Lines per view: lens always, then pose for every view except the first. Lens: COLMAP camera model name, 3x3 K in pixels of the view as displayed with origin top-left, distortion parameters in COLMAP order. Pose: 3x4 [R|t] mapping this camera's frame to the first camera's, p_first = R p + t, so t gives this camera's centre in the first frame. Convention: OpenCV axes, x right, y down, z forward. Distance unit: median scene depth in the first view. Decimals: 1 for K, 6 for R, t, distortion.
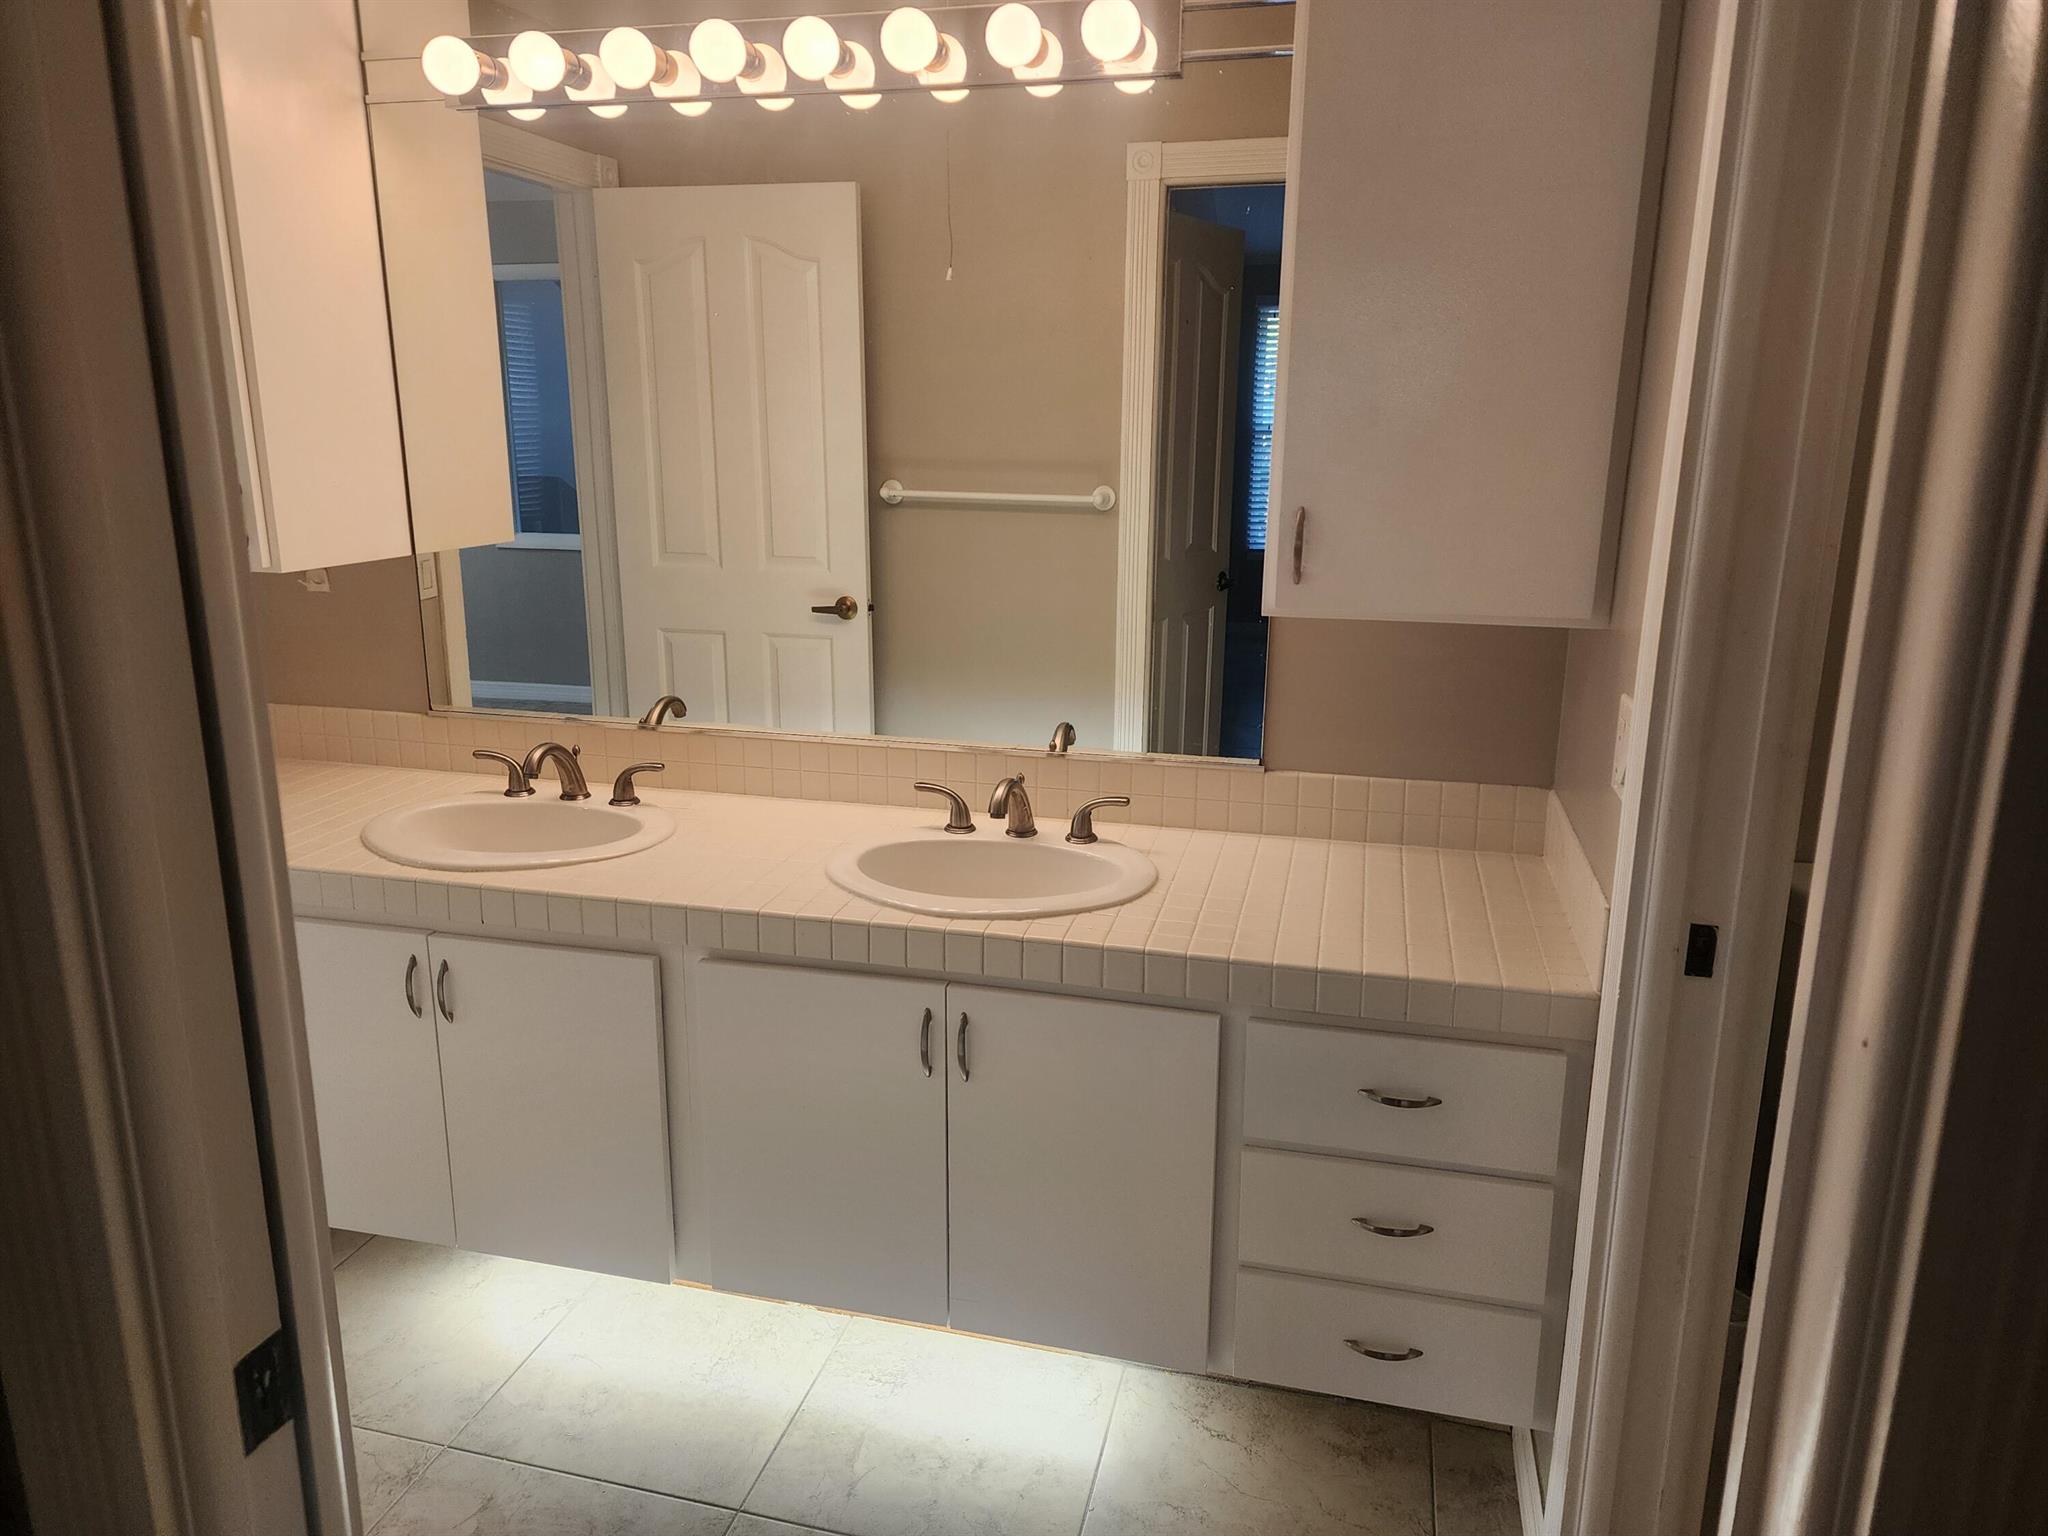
lens RADIAL K [[1375.4, 0, 1019.5], [0, 1375.4, 770.4], [0, 0, 1]] dist [0.077307, -0.066700]
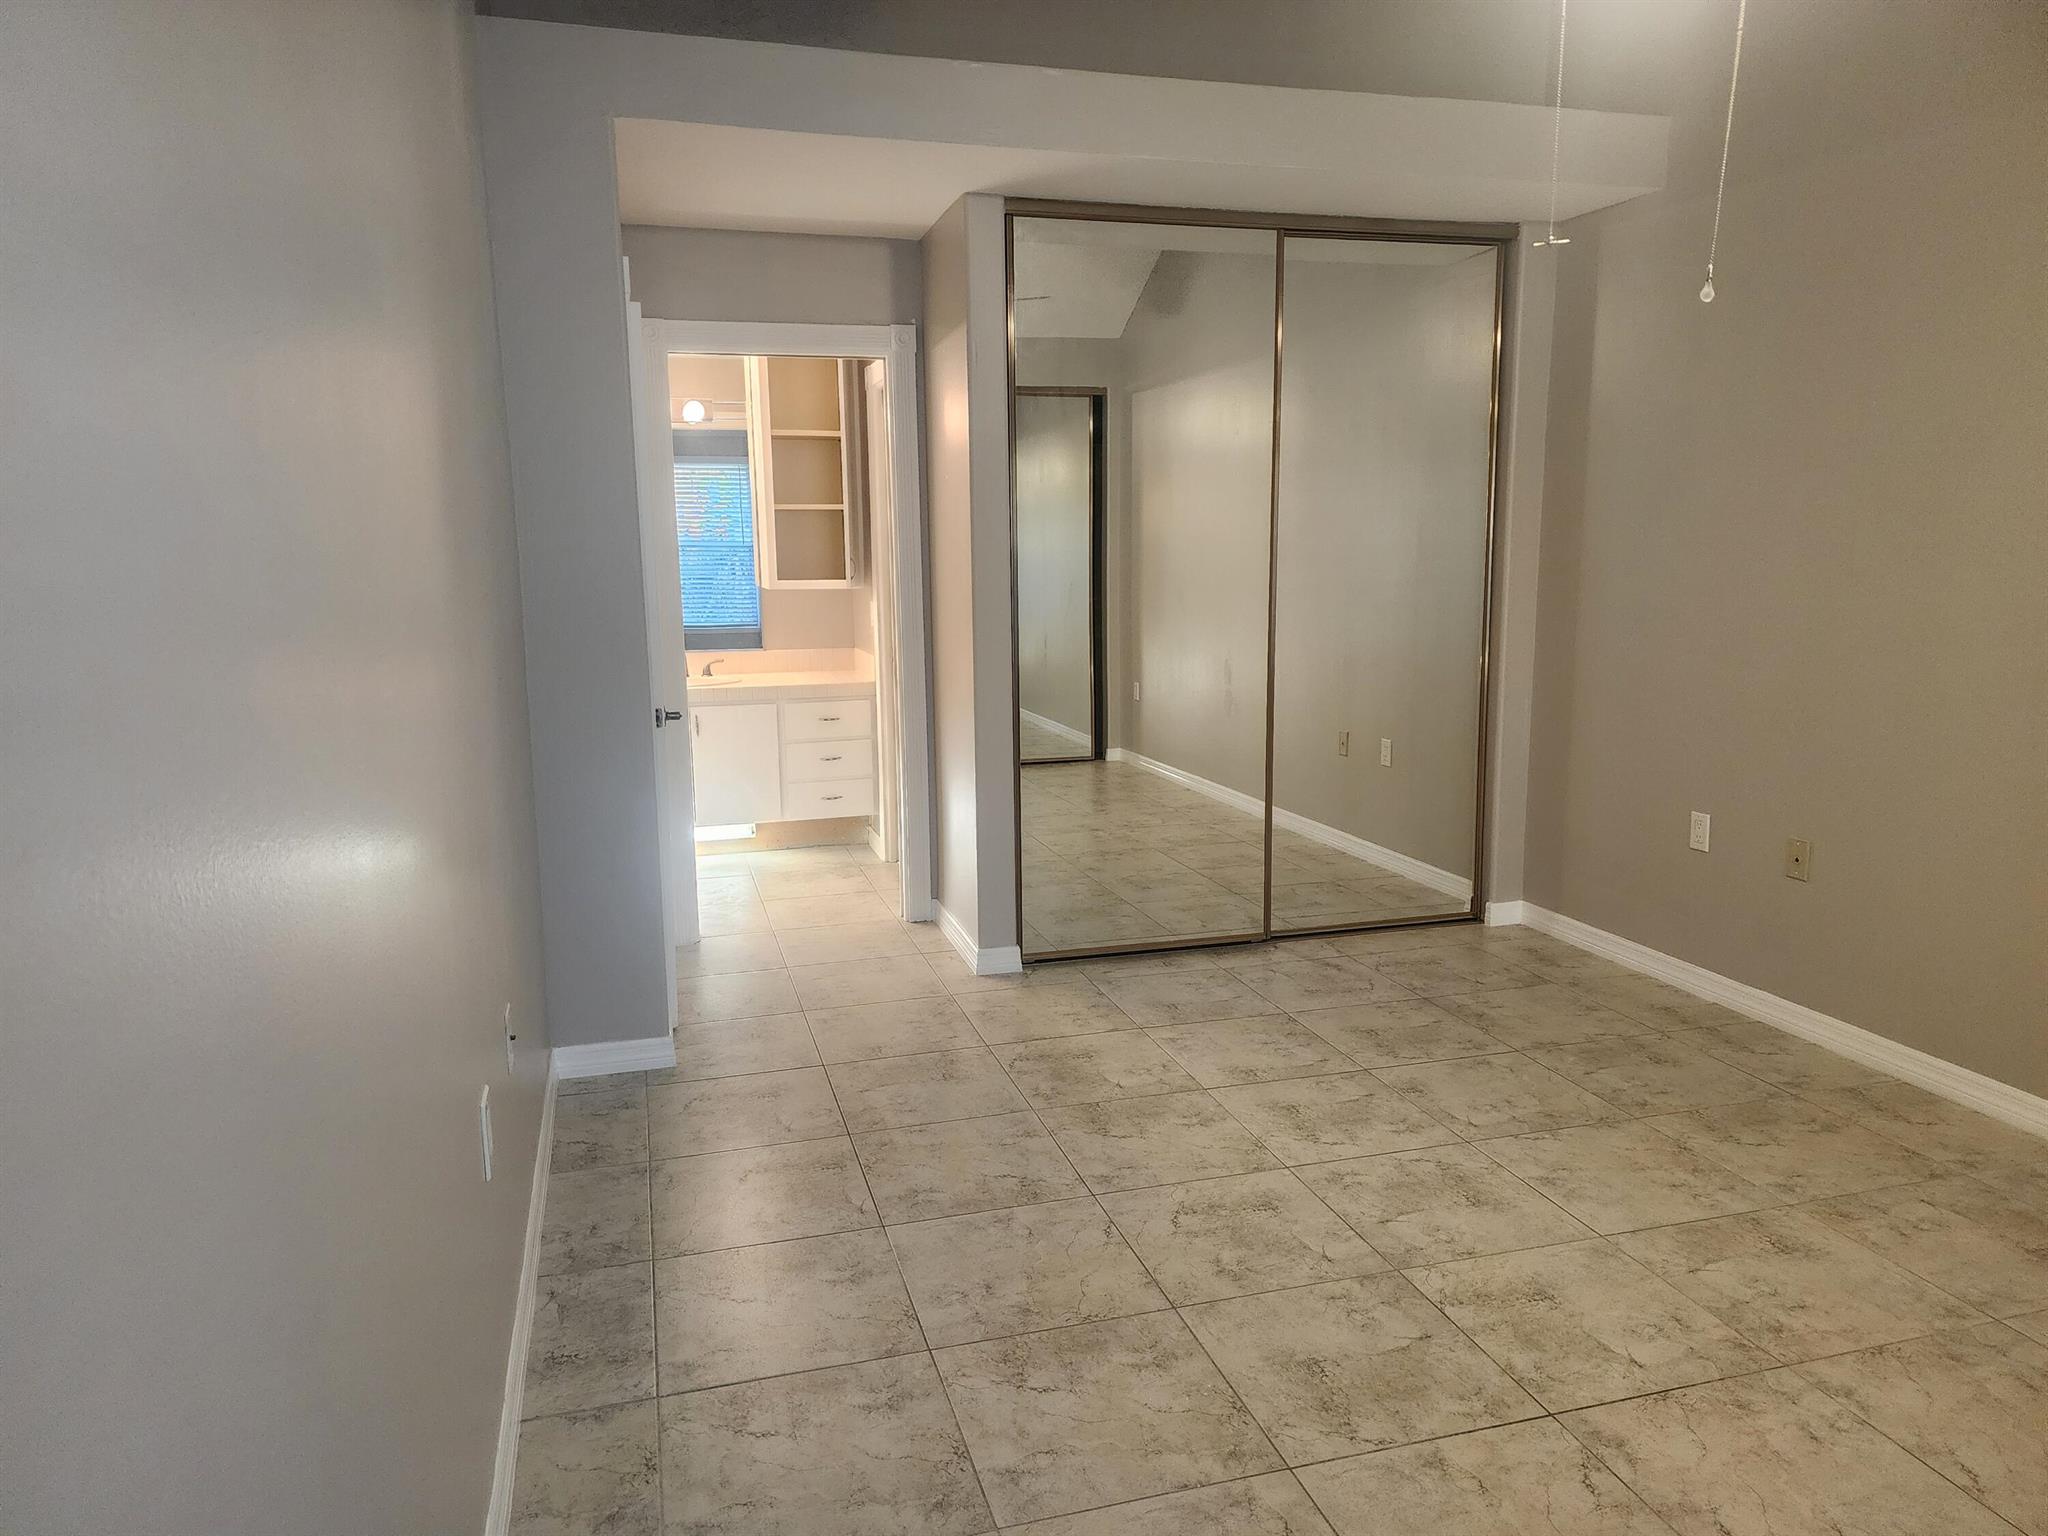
lens RADIAL K [[1375.4, 0, 1031.7], [0, 1375.4, 767.9], [0, 0, 1]] dist [0.077307, -0.066700]
pose [[0.861398, -0.101155, 0.497757, -1.041875], [0.137953, 0.989725, -0.037602, 0.560929], [-0.488838, 0.101057, 0.866501, -2.287807]]
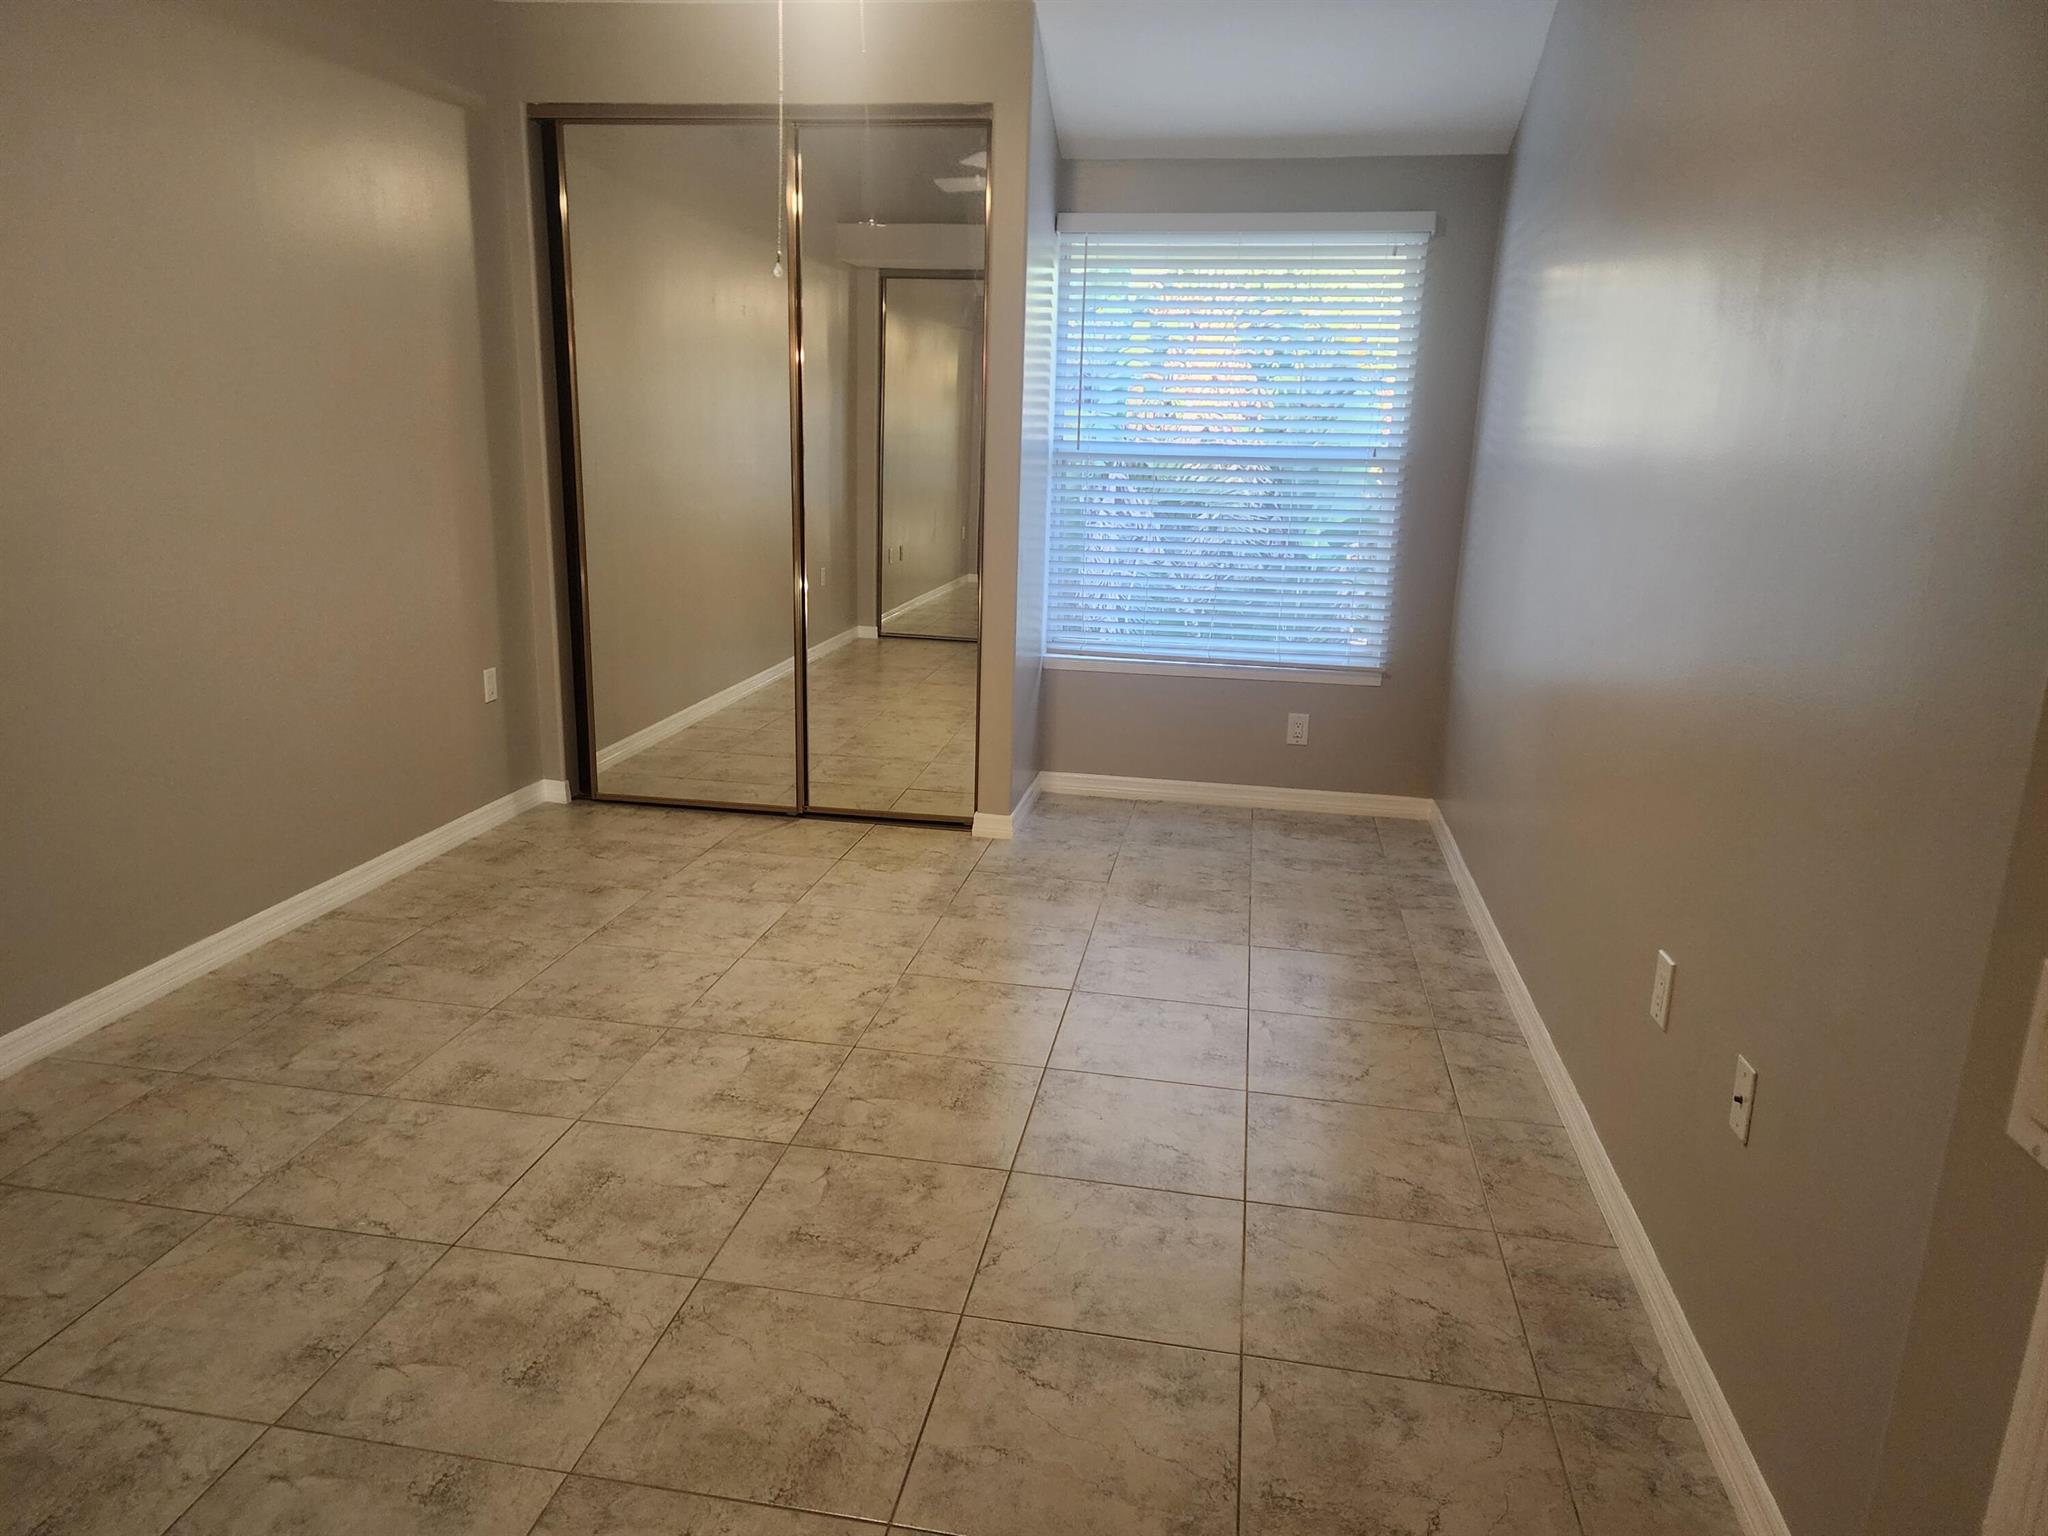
lens RADIAL K [[1375.4, 0, 1027.1], [0, 1375.4, 774.5], [0, 0, 1]] dist [0.077307, -0.066700]
pose [[-0.996094, -0.014949, -0.087029, 1.468884], [-0.053901, 0.883589, 0.465151, -1.060219], [0.069945, 0.468024, -0.880943, 4.289604]]
